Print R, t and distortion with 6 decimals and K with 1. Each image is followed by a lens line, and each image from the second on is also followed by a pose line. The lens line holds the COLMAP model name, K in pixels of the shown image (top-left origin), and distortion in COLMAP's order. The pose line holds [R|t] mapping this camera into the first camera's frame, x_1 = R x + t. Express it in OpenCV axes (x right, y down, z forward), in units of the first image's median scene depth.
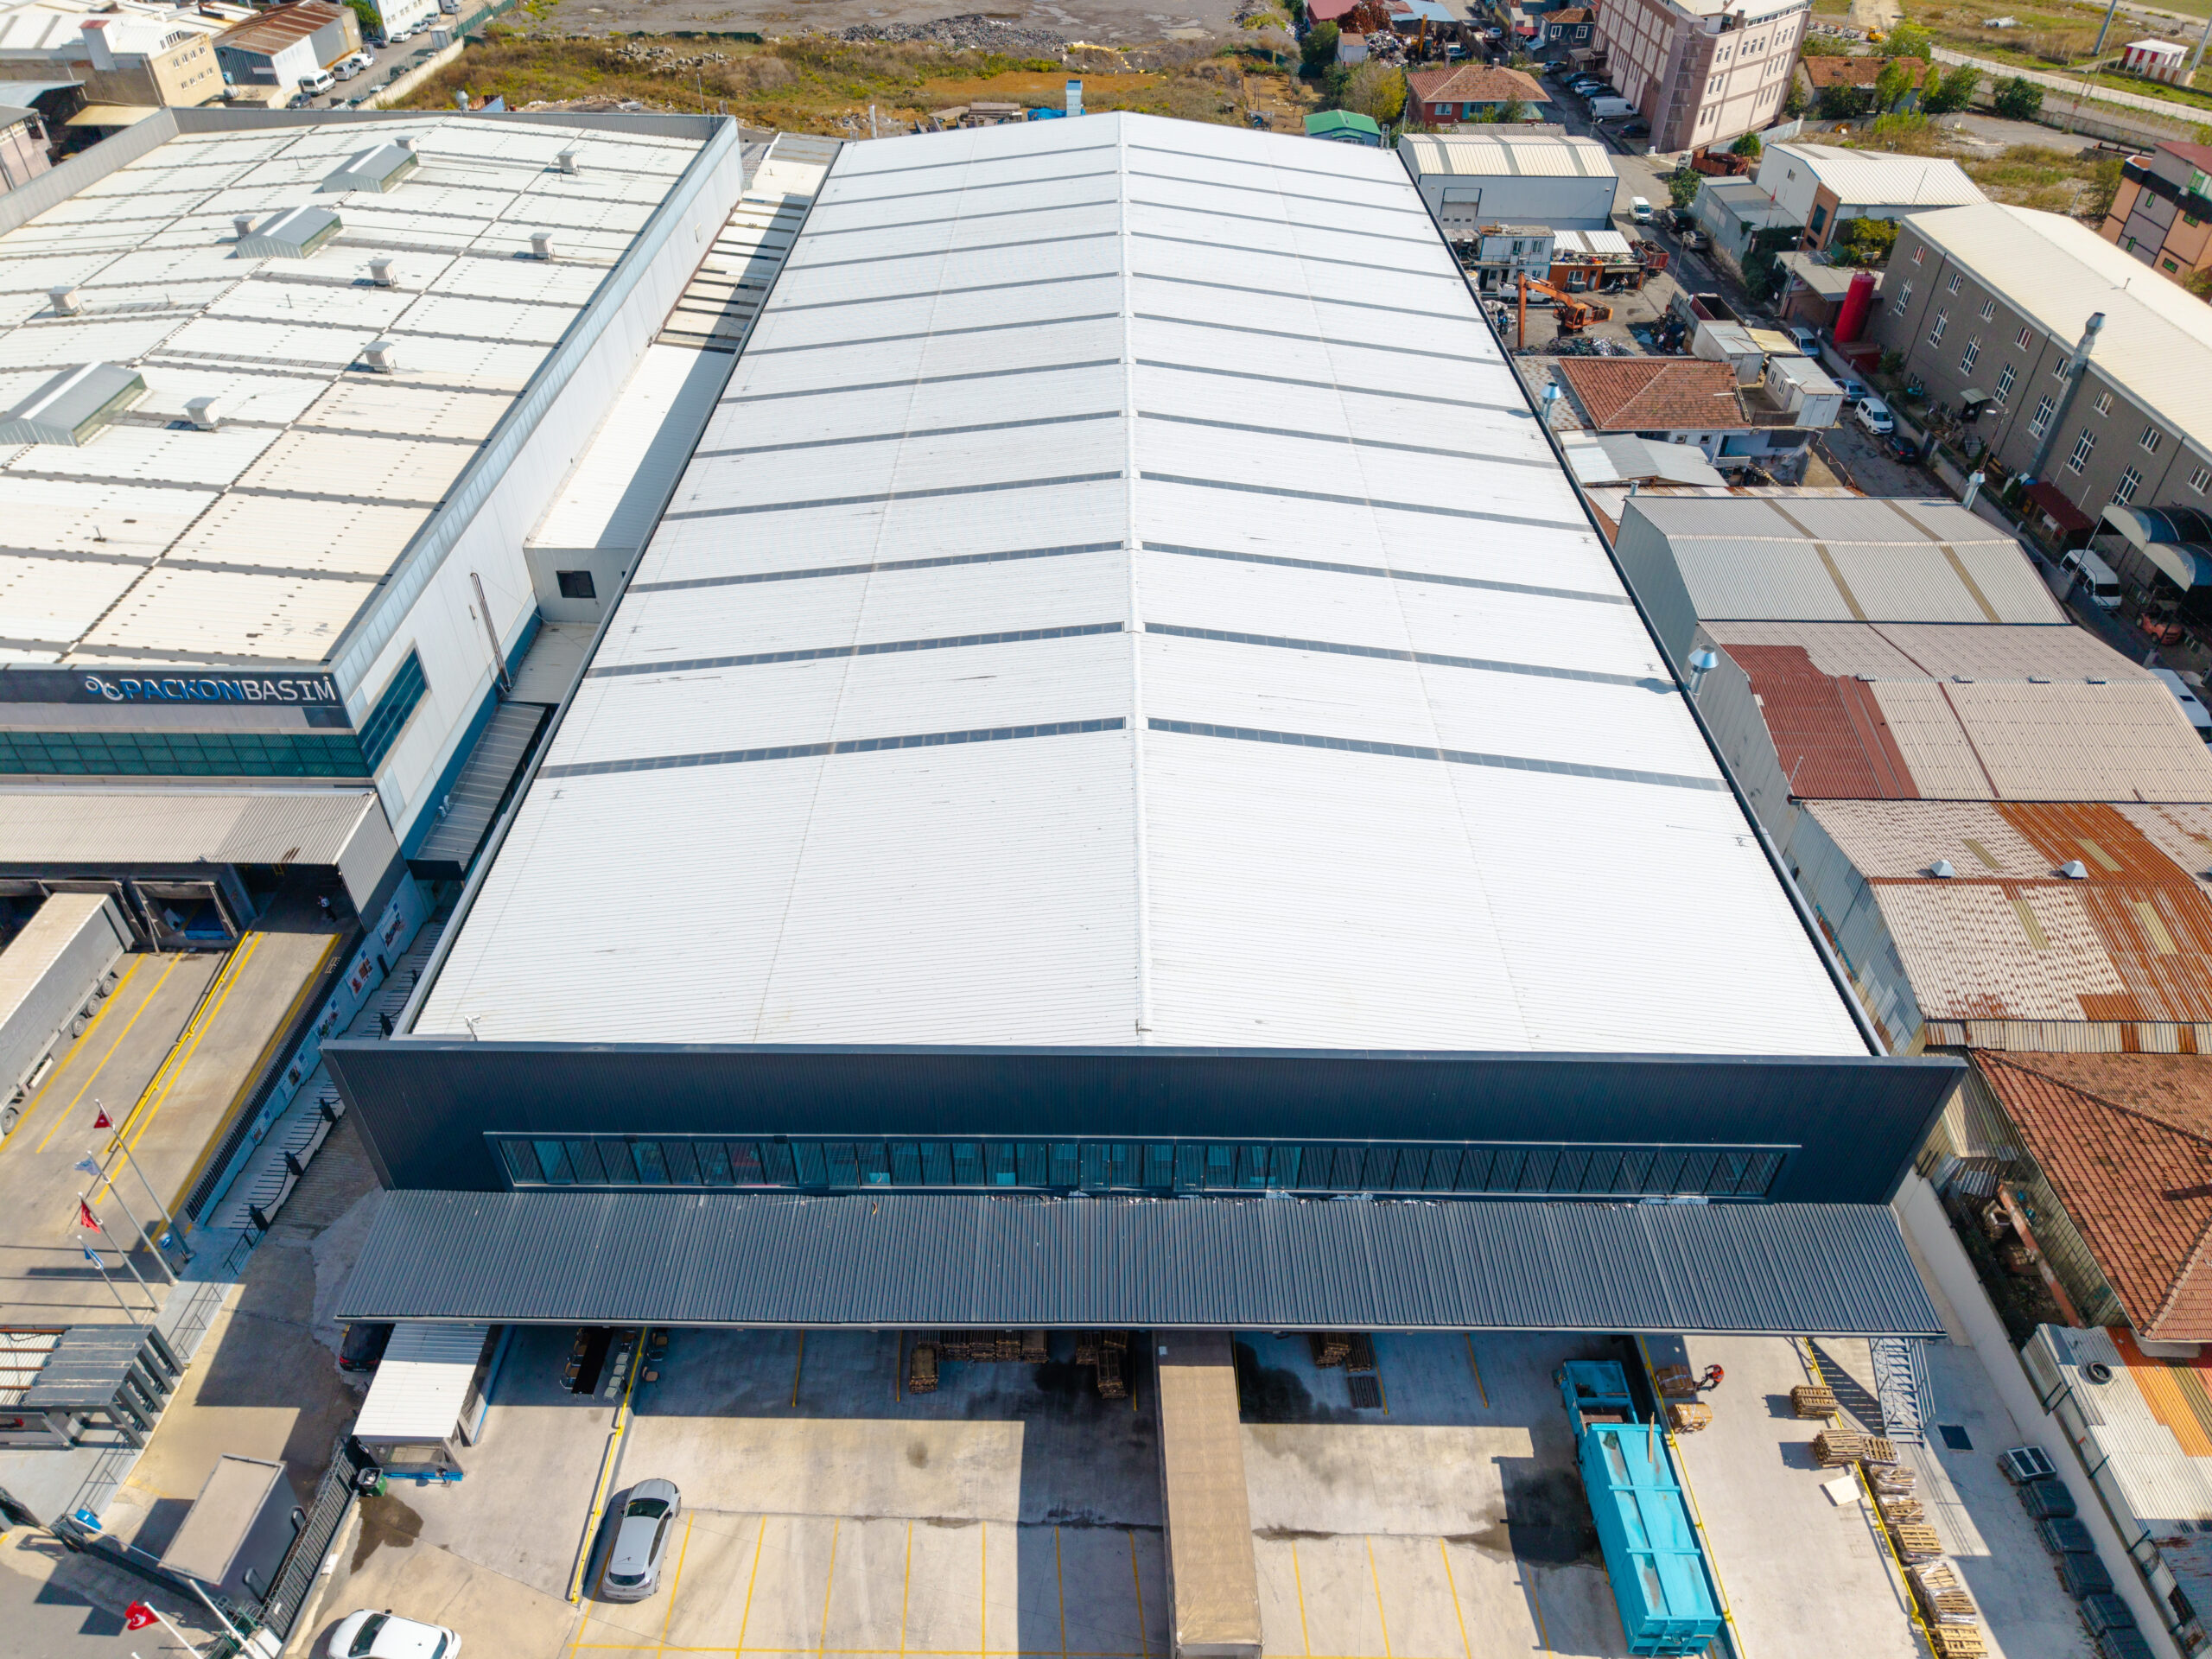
lens RADIAL K [[1479.3, 0, 1096.7], [0, 1479.3, 833.0], [0, 0, 1]] dist [0.021991, -0.020194]
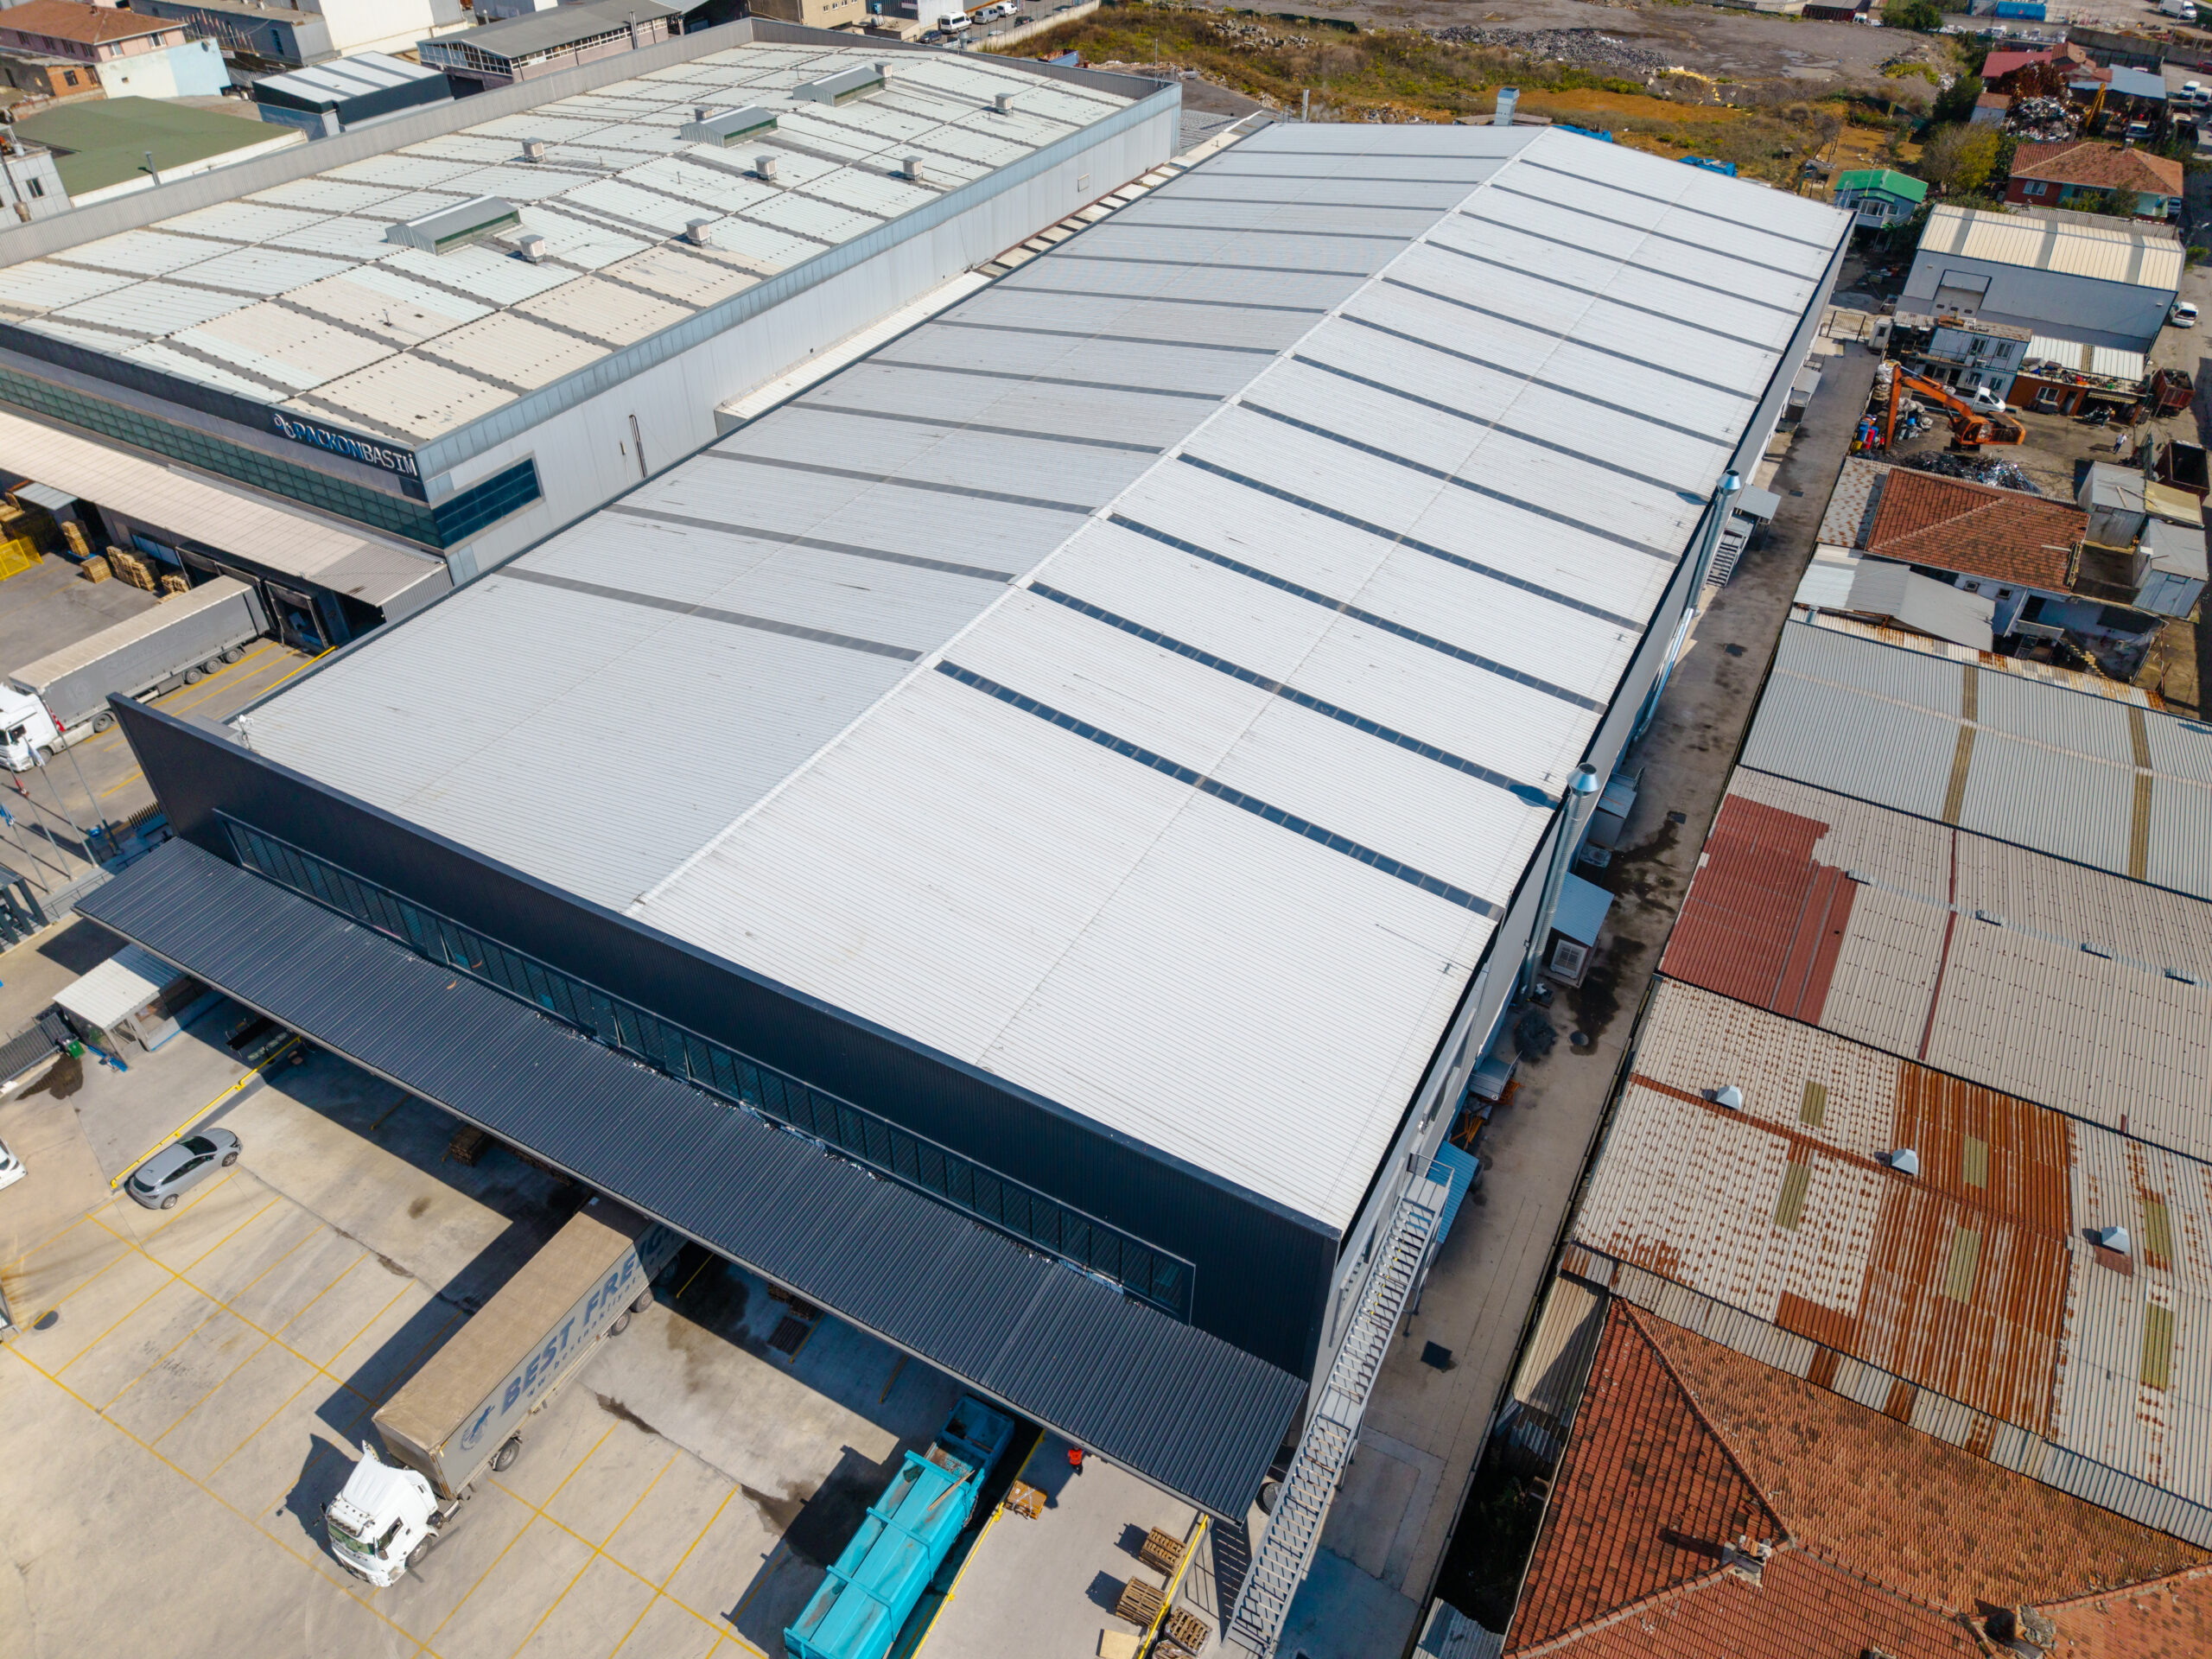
lens RADIAL K [[1479.3, 0, 1096.7], [0, 1479.3, 833.0], [0, 0, 1]] dist [0.021991, -0.020194]
pose [[0.879535, 0.305023, -0.365212, 0.517837], [-0.306885, 0.950184, 0.054521, -0.051287], [0.363649, 0.064125, 0.929326, 0.105584]]
